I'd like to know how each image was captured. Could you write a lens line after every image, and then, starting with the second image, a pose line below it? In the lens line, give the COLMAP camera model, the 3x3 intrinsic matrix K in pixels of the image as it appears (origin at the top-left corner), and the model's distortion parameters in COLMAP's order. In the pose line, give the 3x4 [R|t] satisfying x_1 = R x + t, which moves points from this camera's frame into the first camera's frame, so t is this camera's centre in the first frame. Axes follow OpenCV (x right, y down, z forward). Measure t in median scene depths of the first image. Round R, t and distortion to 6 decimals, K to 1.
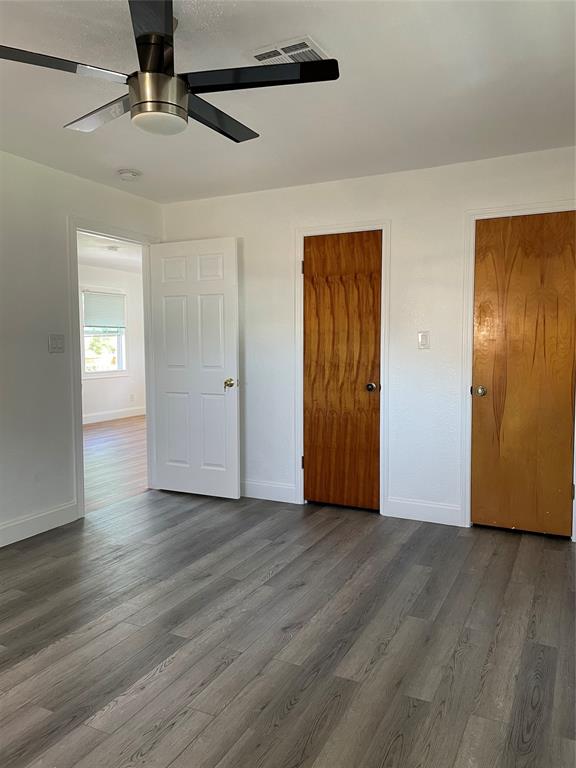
lens RADIAL K [[581.4, 0, 287.6], [0, 581.4, 384.7], [0, 0, 1]] dist [0.072070, -0.092729]
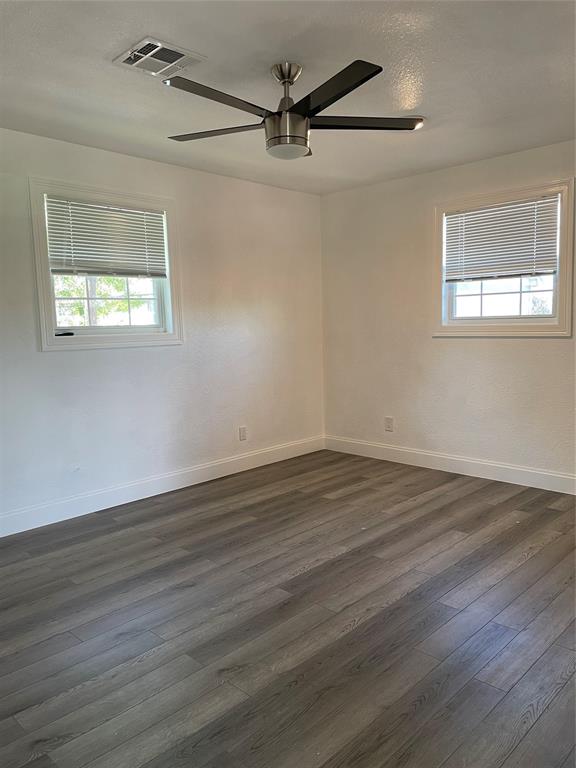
lens RADIAL K [[581.4, 0, 288.1], [0, 581.4, 383.6], [0, 0, 1]] dist [0.072070, -0.092729]
pose [[-0.954950, -0.006245, 0.296699, -0.542057], [0.050247, 0.981941, 0.182395, -0.160147], [-0.292480, 0.189086, -0.937391, 2.064025]]
